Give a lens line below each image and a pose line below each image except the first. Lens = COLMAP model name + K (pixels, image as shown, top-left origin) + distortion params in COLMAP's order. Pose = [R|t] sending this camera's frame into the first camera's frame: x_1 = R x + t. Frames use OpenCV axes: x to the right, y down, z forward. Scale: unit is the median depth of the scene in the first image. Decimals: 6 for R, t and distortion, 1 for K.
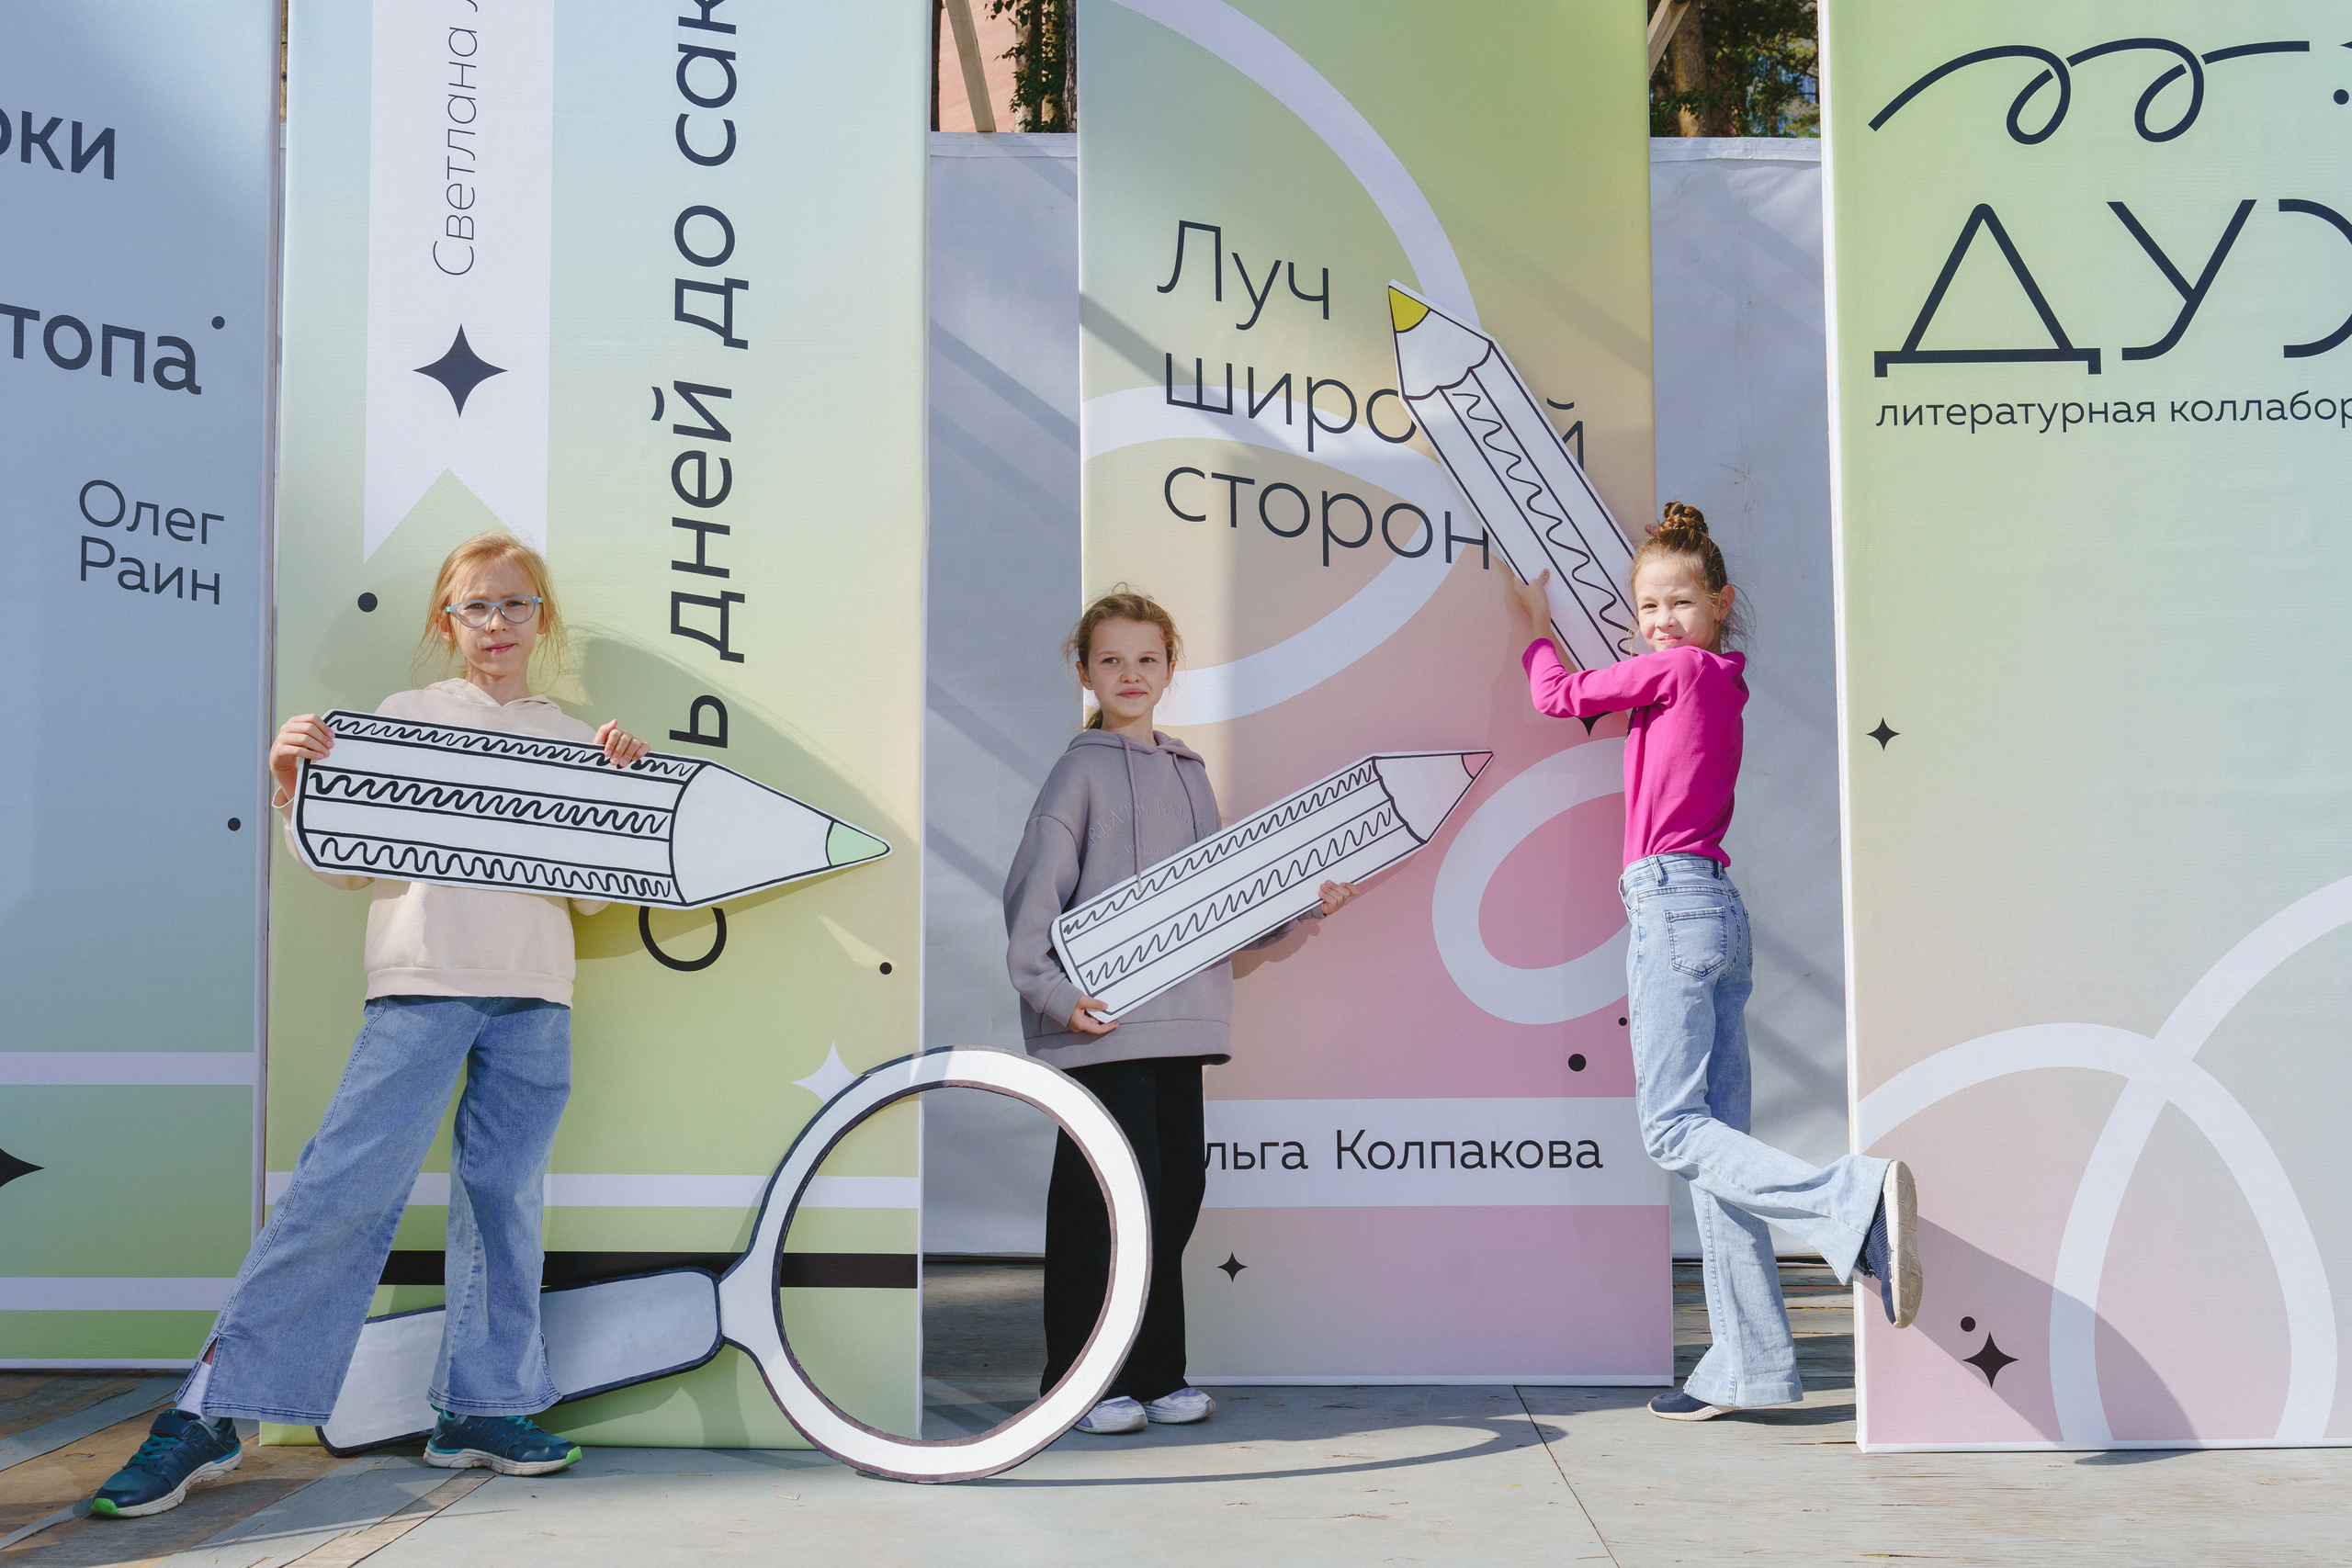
lens RADIAL K [[2409.3, 0, 1200.0], [0, 2409.3, 787.6], [0, 0, 1]] dist [0.003980, 0.006657]
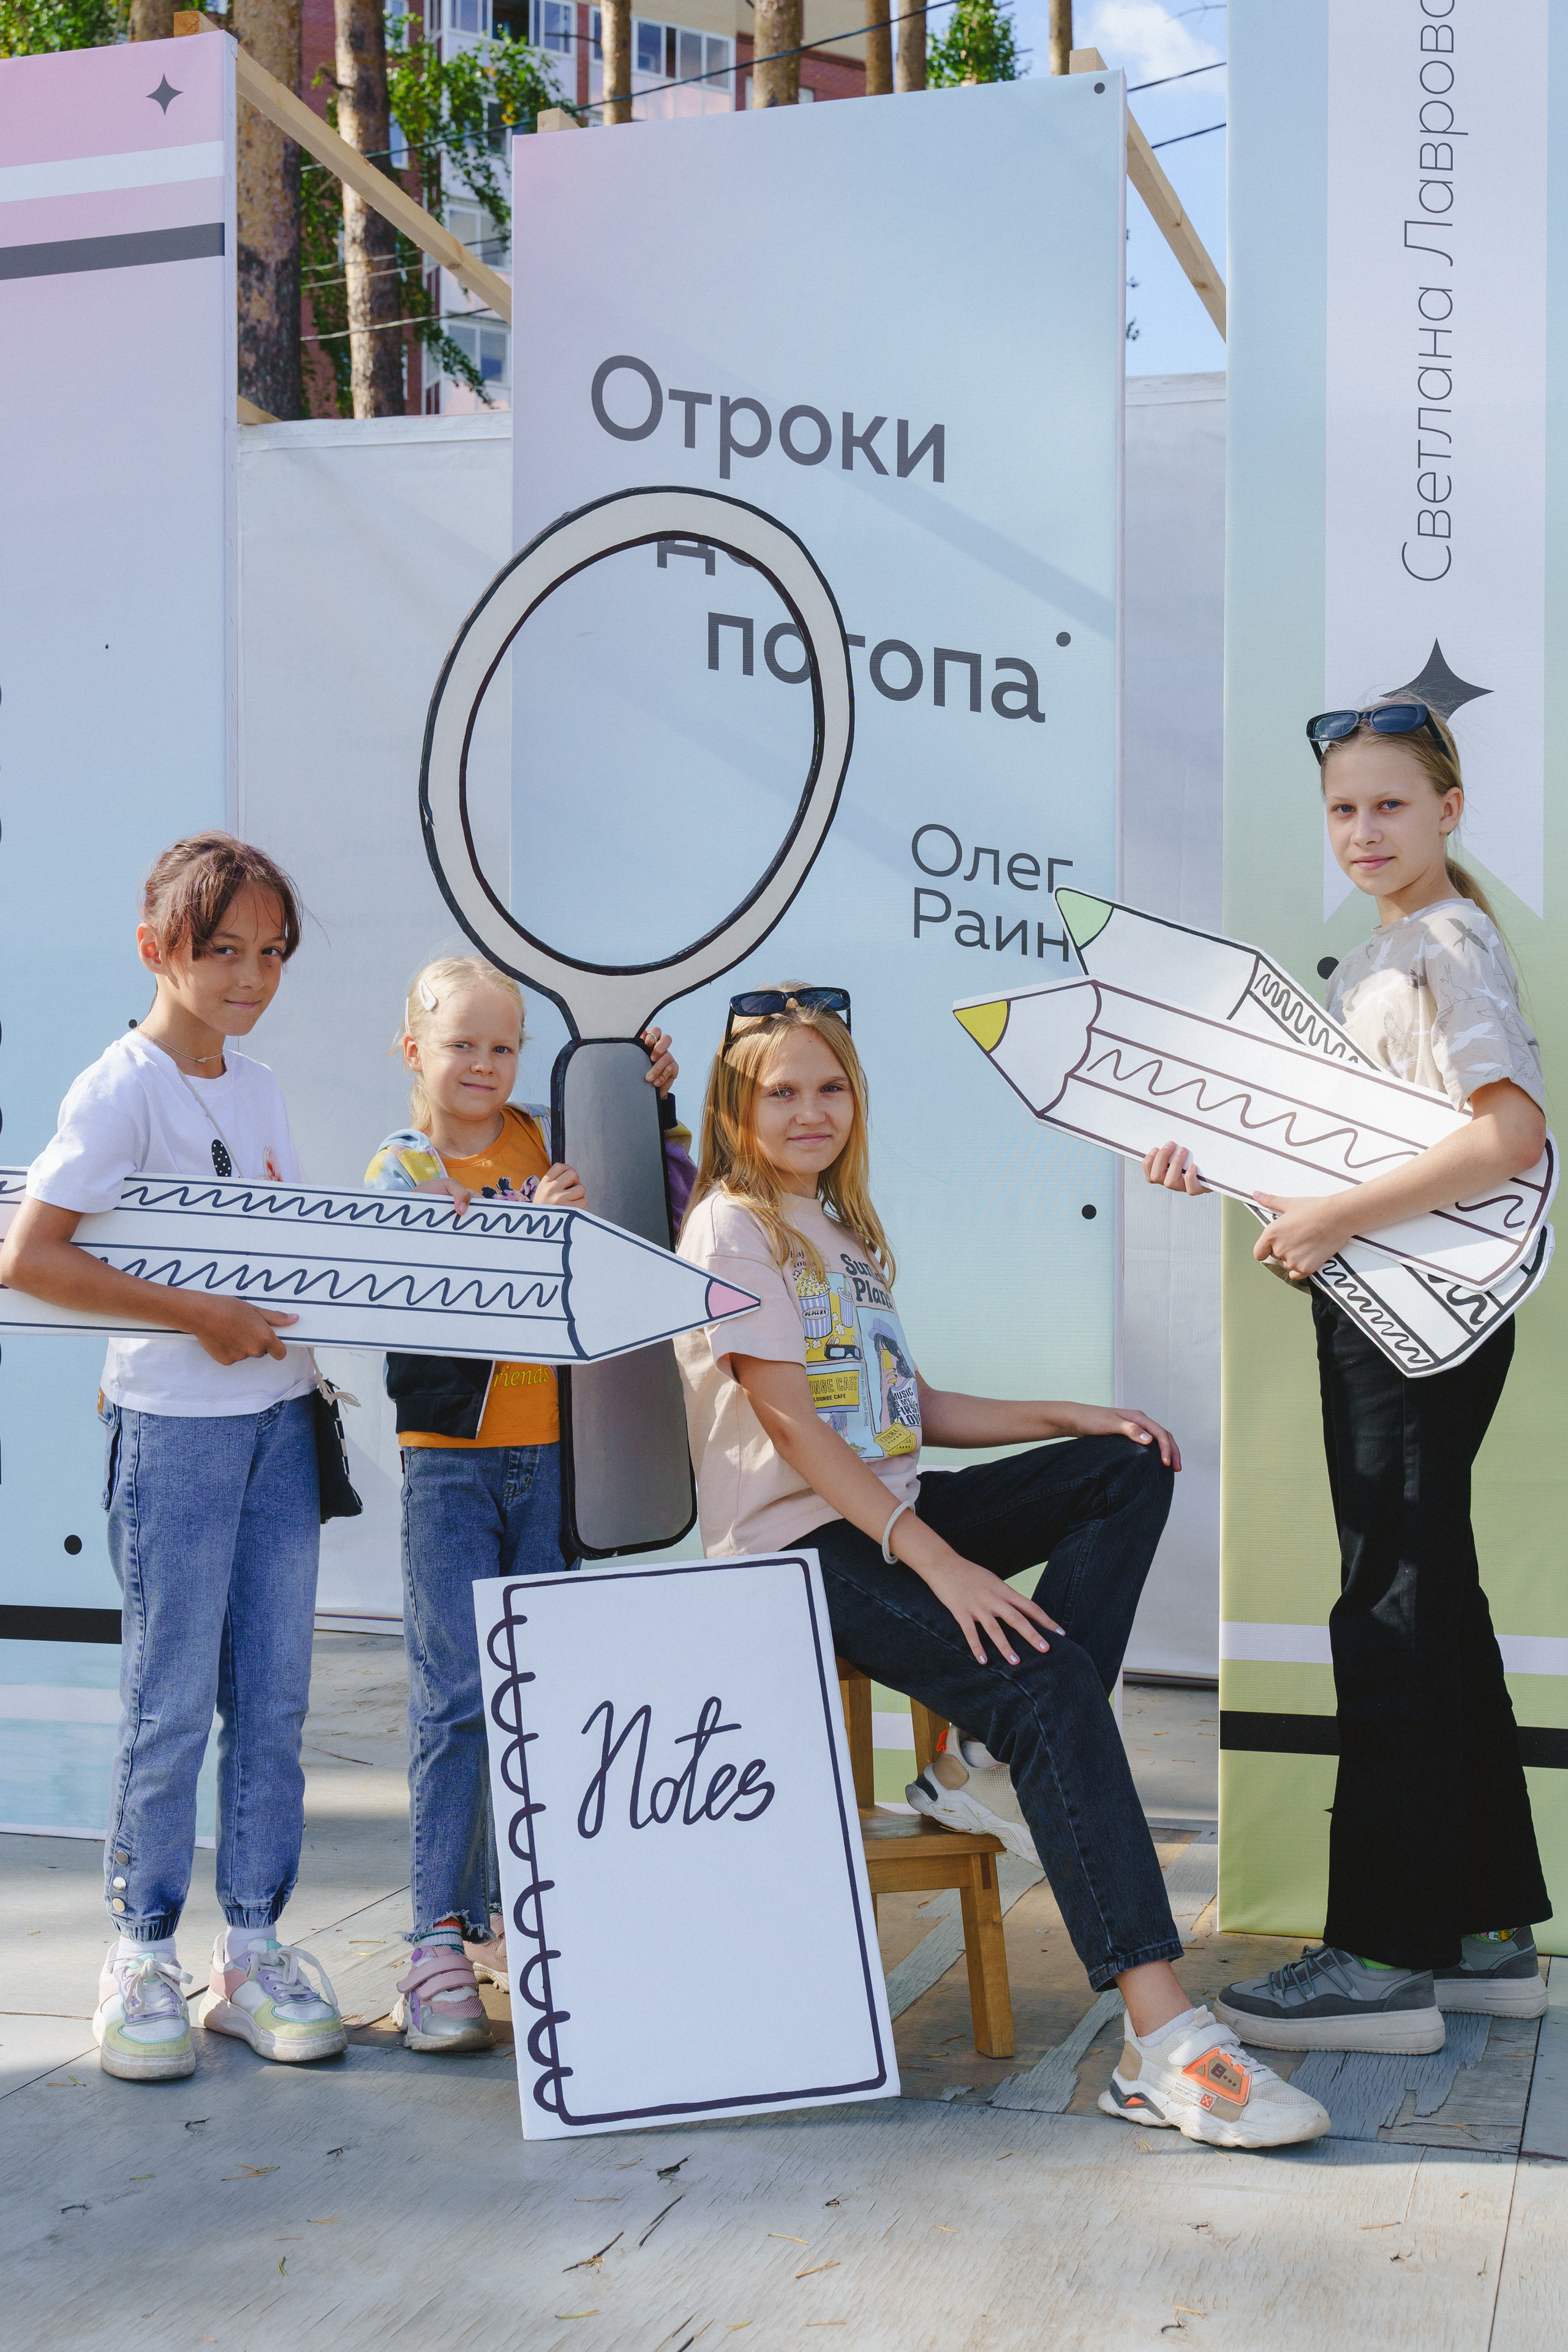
lens RADIAL K [[2844.9, 0, 784.0], [0, 2844.9, 1176.0], [0, 0, 1]] dist [-0.007806, 0.030791]
pose [[0.964766, 0.000937, -0.263108, -0.237667], [0.008812, 0.999318, 0.035872, -0.036475], [0.262962, -0.036927, 0.964099, -0.032305]]
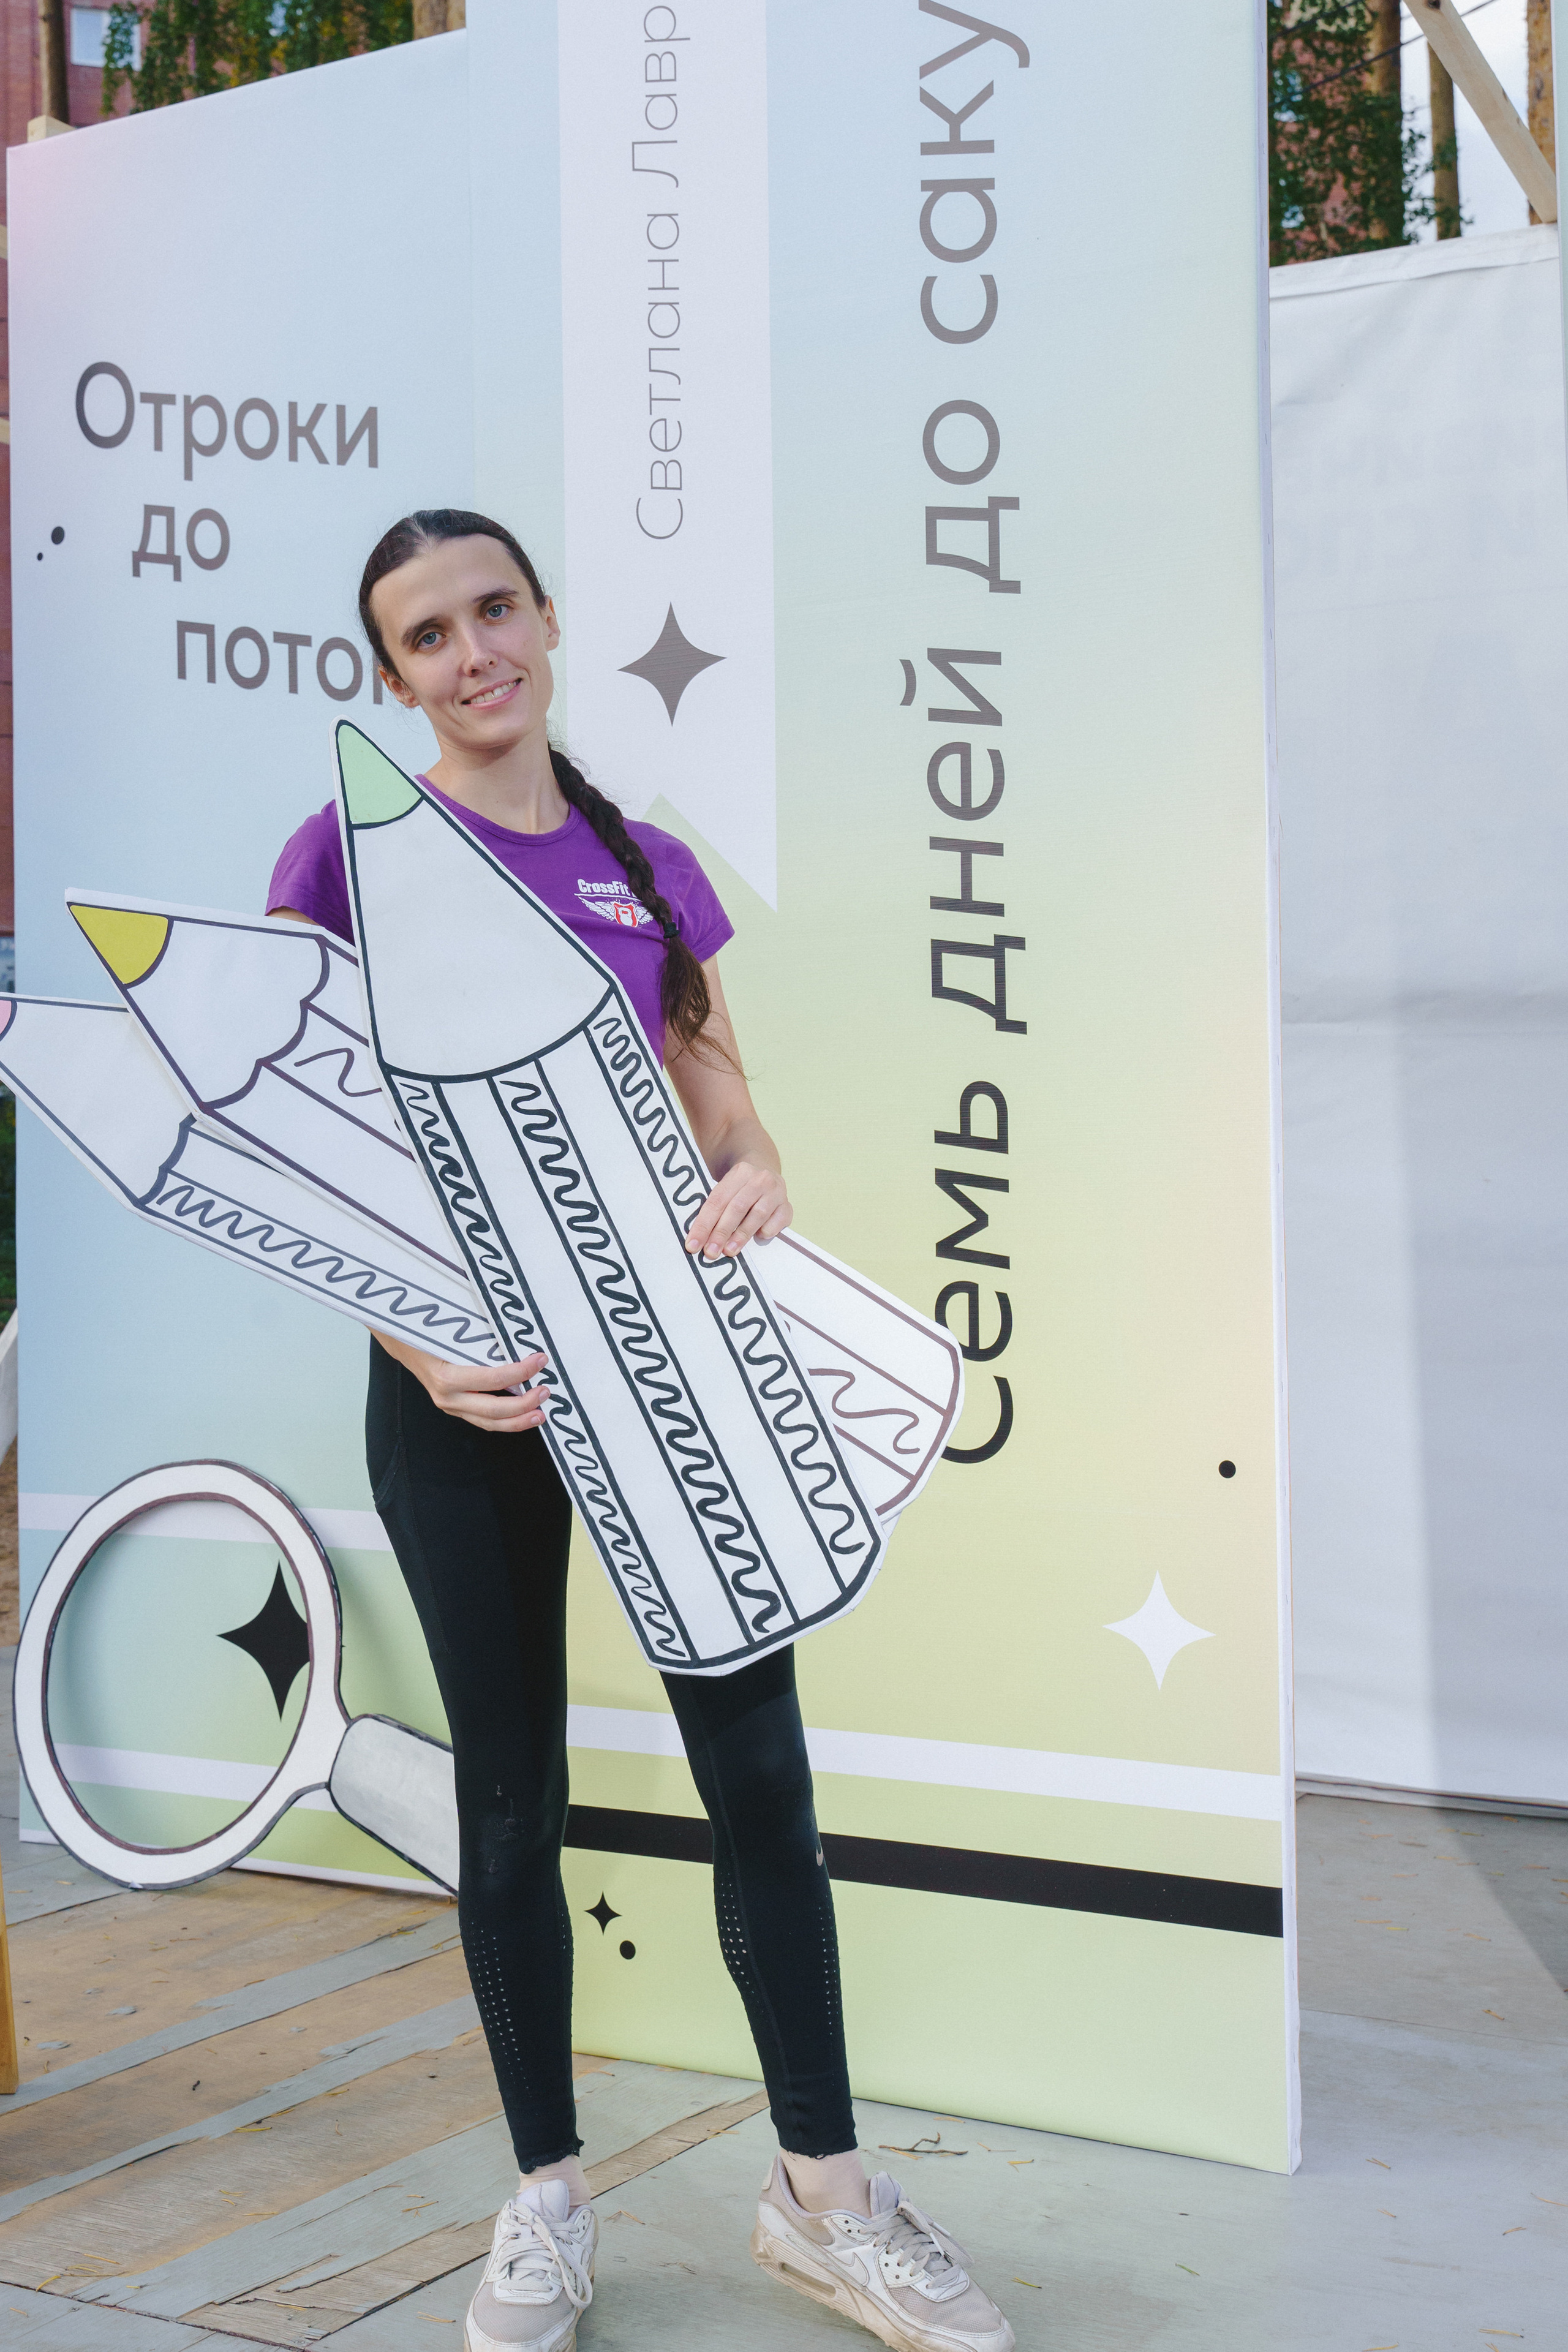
lens RADIAL K [[2817.7, 0, 700.4], [0, 2817.7, 1122.0], [0, 0, 1]] dist [0.001925, 0.017026]
pose [[0.877263, -0.024307, -0.479394, 0.112051], [0.034867, 0.999306, 0.013138, -0.035707], [0.478742, -0.028240, 0.877501, 0.196508]]
